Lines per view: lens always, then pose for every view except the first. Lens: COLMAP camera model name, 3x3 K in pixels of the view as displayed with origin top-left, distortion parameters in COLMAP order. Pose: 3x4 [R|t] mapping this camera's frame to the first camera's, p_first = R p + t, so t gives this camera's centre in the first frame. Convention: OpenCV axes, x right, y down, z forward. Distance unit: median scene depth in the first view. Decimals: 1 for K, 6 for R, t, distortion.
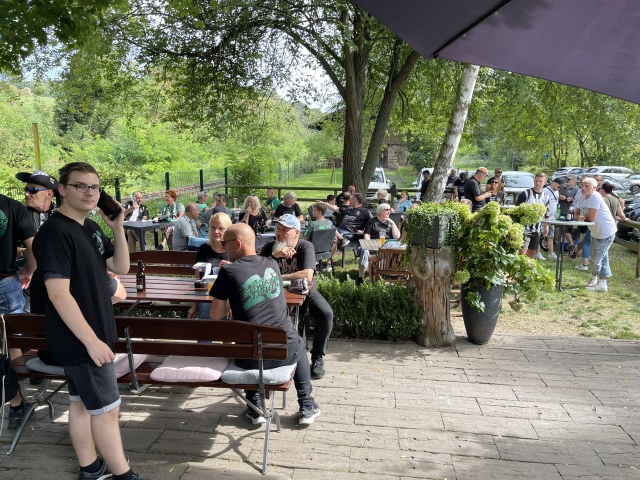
lens RADIAL K [[494.4, 0, 320.0], [0, 494.4, 240.0], [0, 0, 1]] dist [-0.005445, -0.008273]
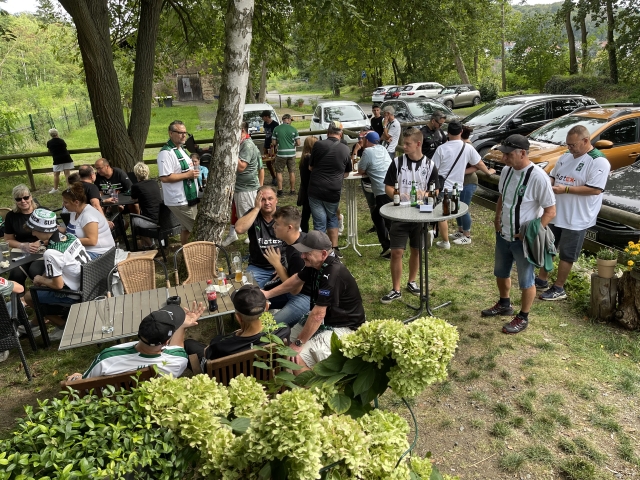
lens RADIAL K [[494.4, 0, 320.0], [0, 494.4, 240.0], [0, 0, 1]] dist [-0.005445, -0.008273]
pose [[0.938083, -0.168598, 0.302614, 0.035691], [0.124852, 0.979411, 0.158636, -0.023030], [-0.323129, -0.111032, 0.939819, 0.093180]]
